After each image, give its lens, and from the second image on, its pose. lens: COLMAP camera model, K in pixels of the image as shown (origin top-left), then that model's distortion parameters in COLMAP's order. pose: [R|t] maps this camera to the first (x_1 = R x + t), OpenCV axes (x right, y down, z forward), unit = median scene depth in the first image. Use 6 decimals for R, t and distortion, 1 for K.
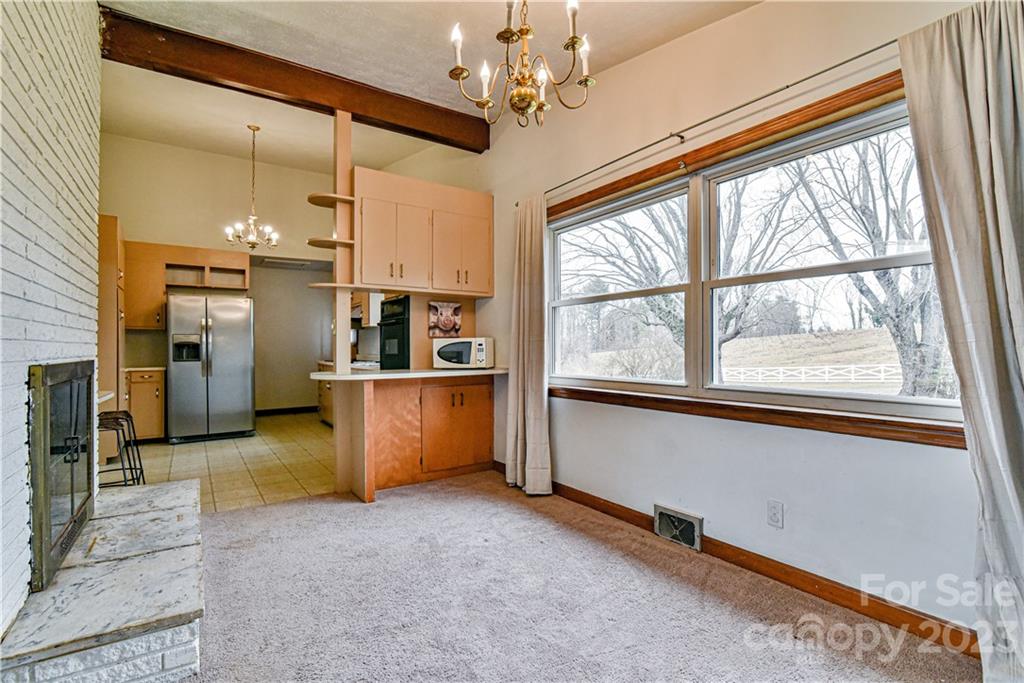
lens RADIAL K [[467.8, 0, 500.0], [0, 467.8, 345.9], [0, 0, 1]] dist [-0.013135, 0.000126]
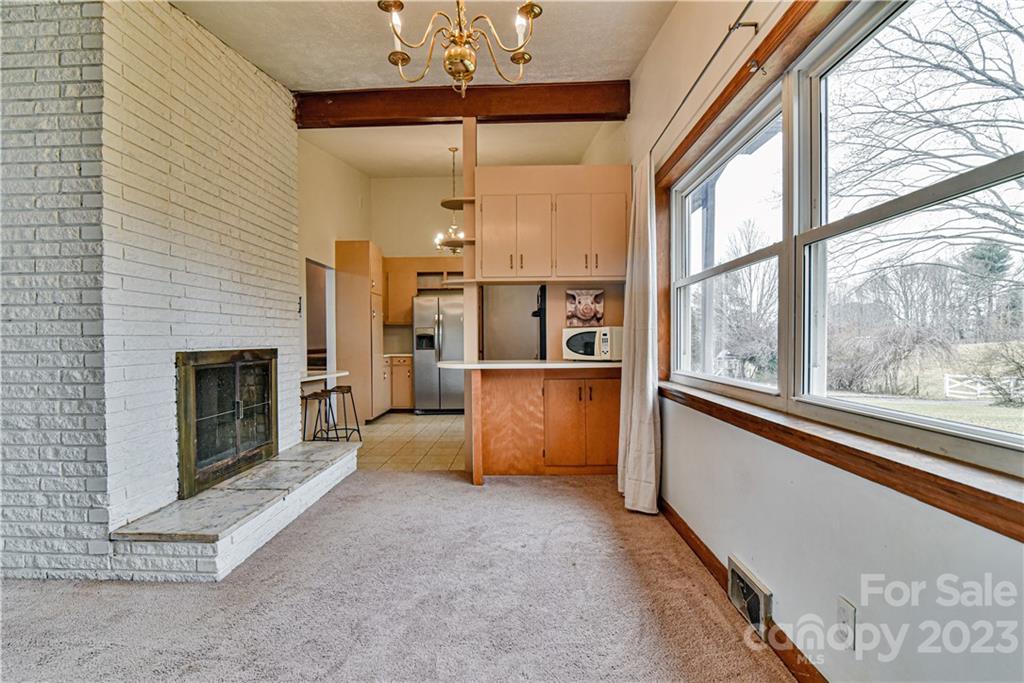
lens RADIAL K [[462.6, 0, 511.0], [0, 462.6, 346.4], [0, 0, 1]] dist [-0.015061, 0.000376]
pose [[0.817159, 0.006517, -0.576375, 0.350913], [0.007266, 0.999740, 0.021605, -0.000412], [0.576366, -0.021842, 0.816900, 0.179686]]
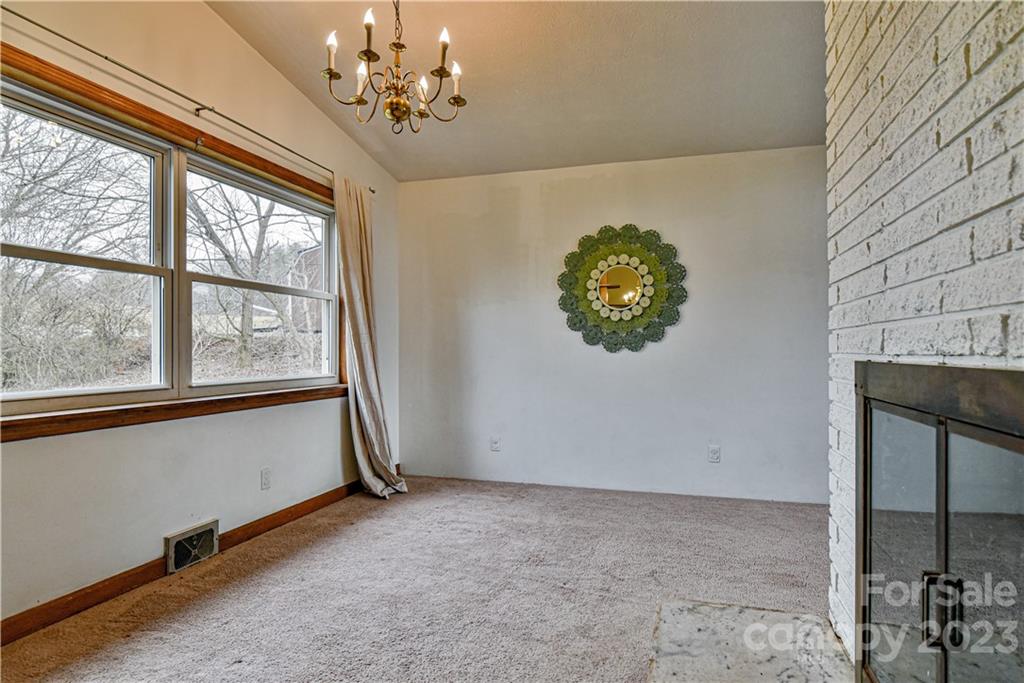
lens RADIAL K [[574.1, 0, 512.0], [0, 574.1, 341.5], [0, 0, 1]] dist [-0.001349, -0.000242]
pose [[-0.635491, 0.013912, 0.771983, -0.610130], [-0.004341, 0.999757, -0.021590, 0.015686], [-0.772096, -0.017072, -0.635277, 0.887533]]
